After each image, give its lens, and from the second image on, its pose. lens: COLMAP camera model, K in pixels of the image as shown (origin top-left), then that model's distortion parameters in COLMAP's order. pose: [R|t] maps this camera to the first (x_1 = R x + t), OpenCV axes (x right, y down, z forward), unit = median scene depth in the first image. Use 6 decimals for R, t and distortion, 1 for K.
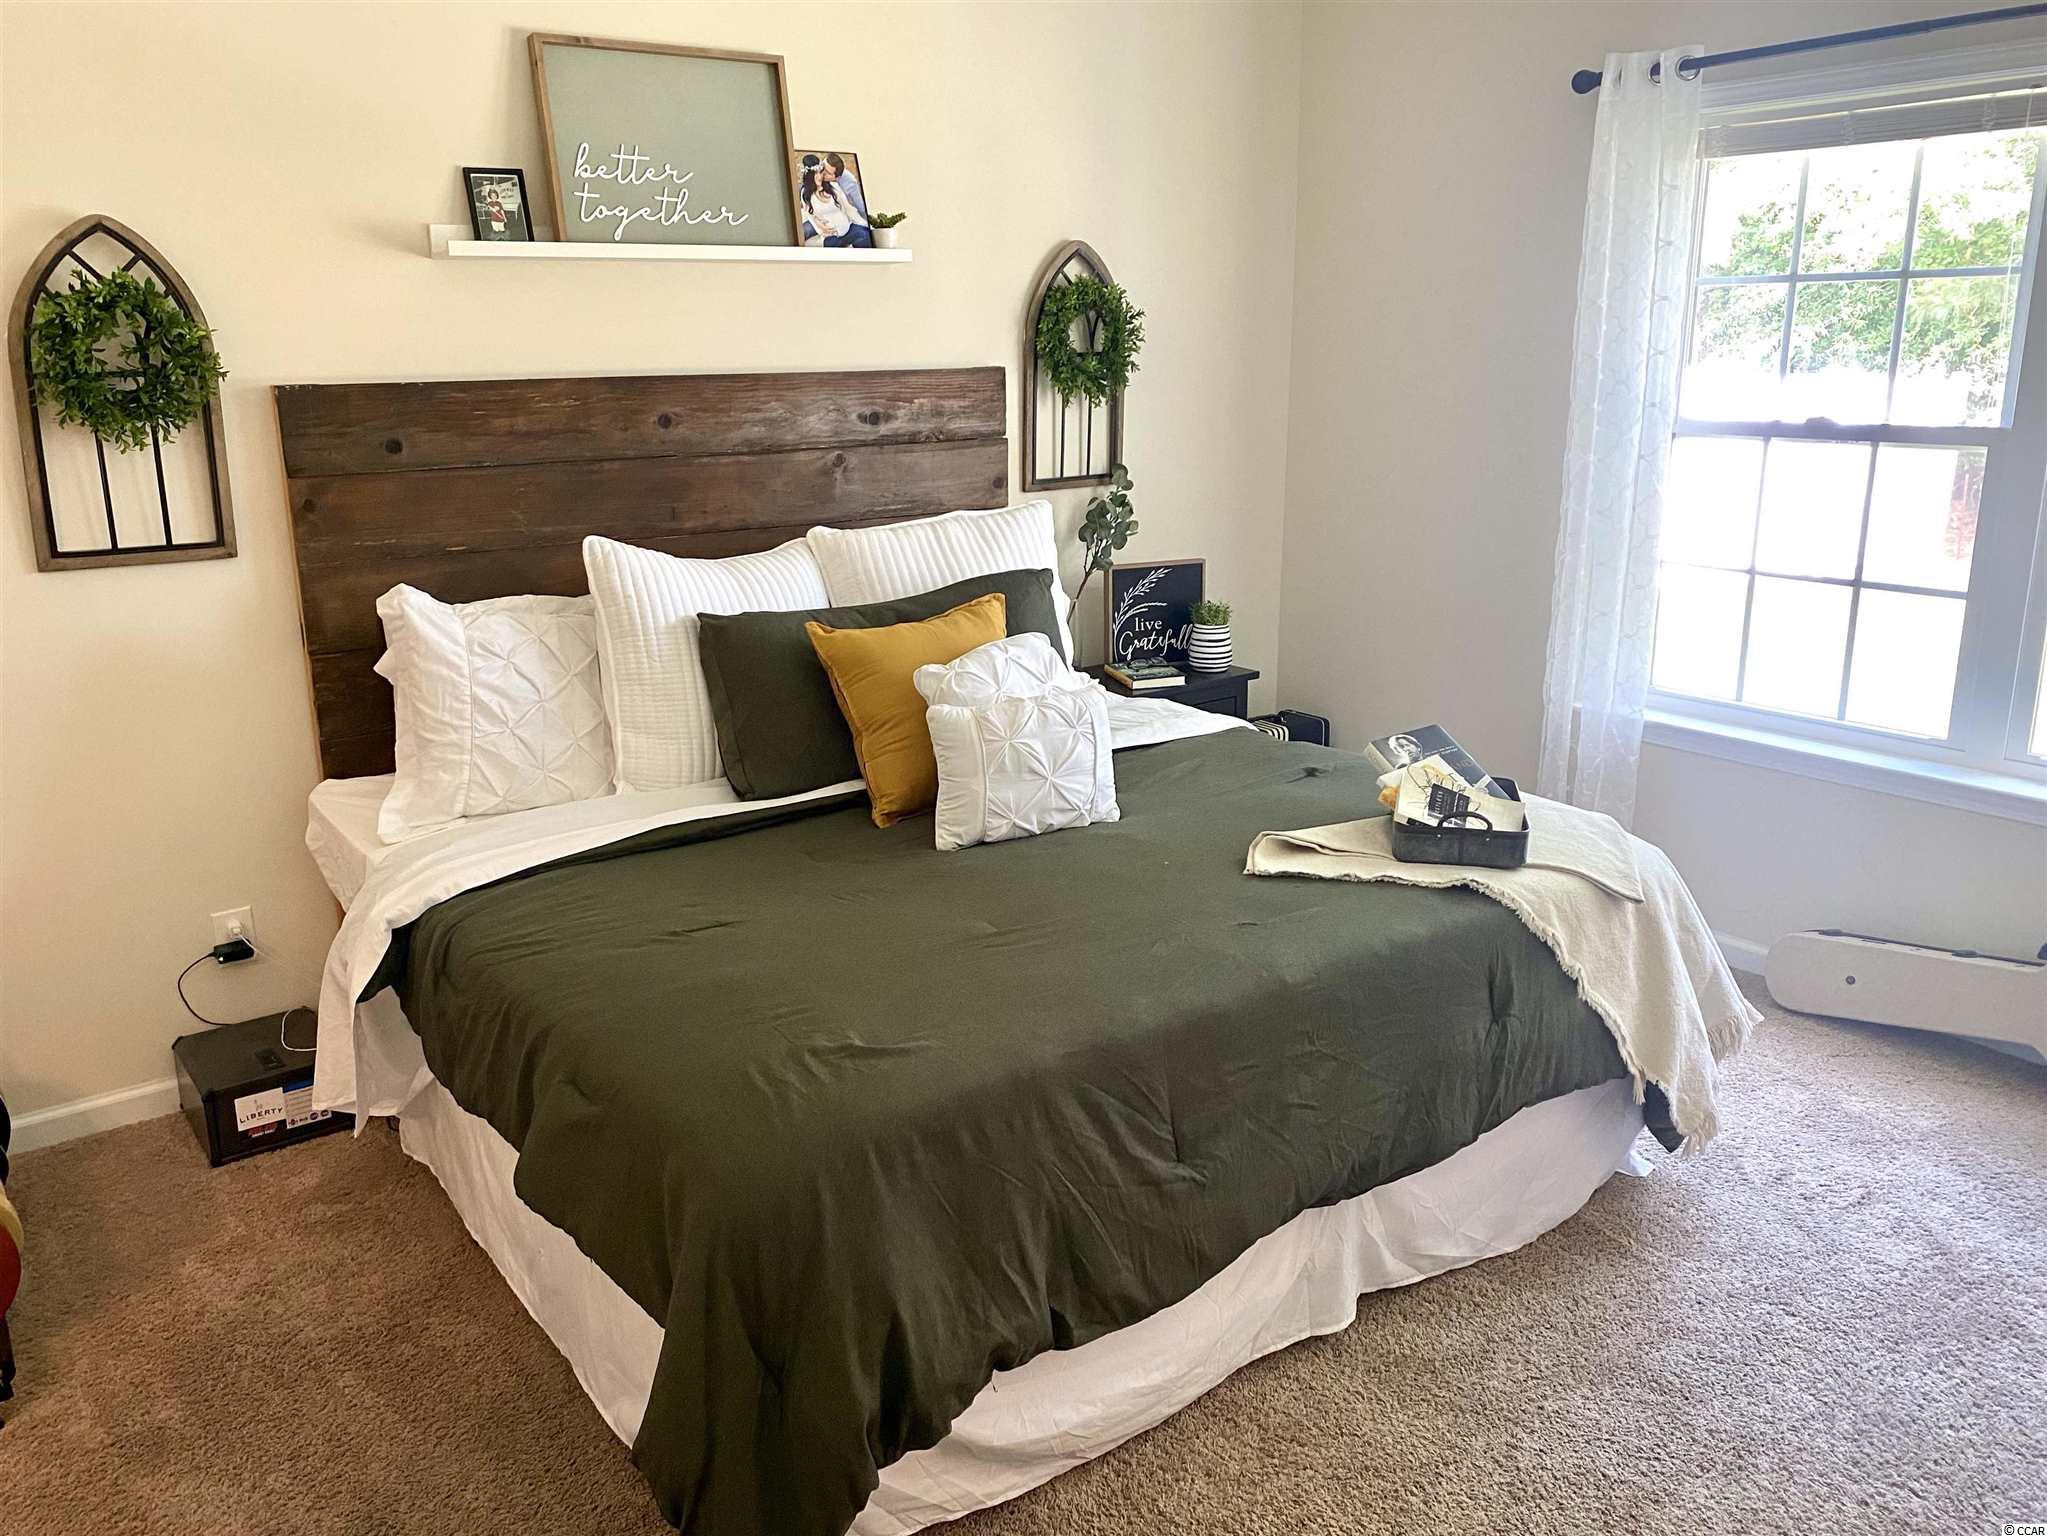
lens RADIAL K [[1543.8, 0, 1022.8], [0, 1543.8, 747.6], [0, 0, 1]] dist [0.027451, -0.035056]
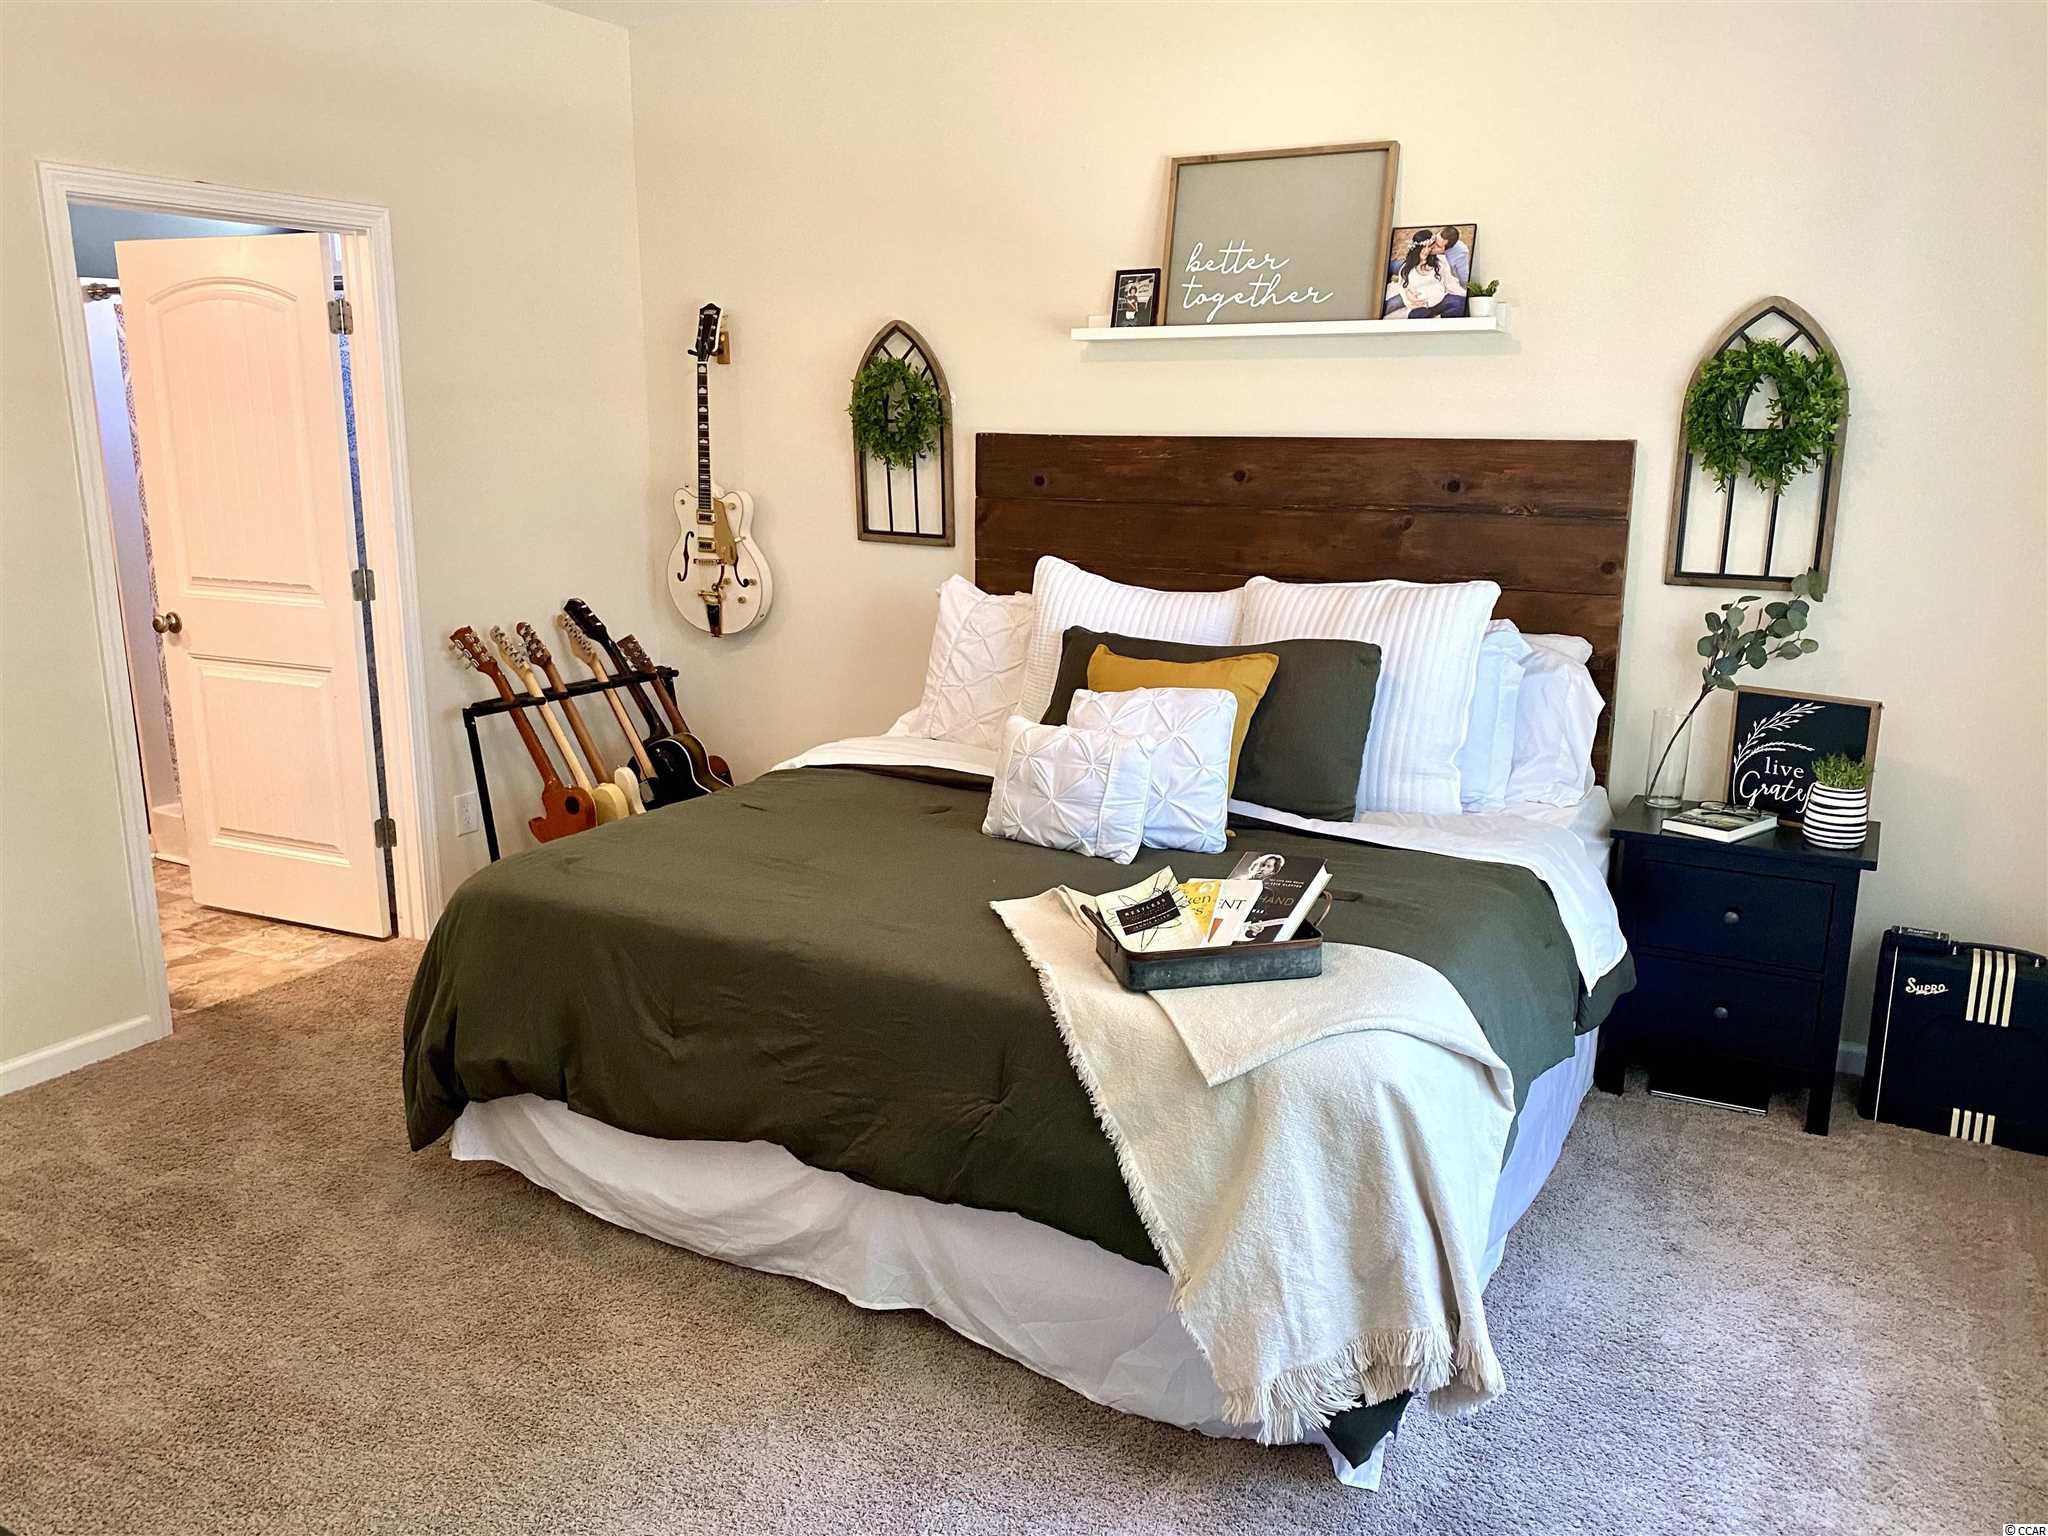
lens RADIAL K [[1544.6, 0, 1025.3], [0, 1544.6, 763.3], [0, 0, 1]] dist [0.027451, -0.035056]
pose [[0.436129, 0.218216, -0.873025, 0.735816], [-0.242819, 0.962704, 0.119329, -0.100404], [0.866505, 0.159944, 0.472850, 0.341672]]
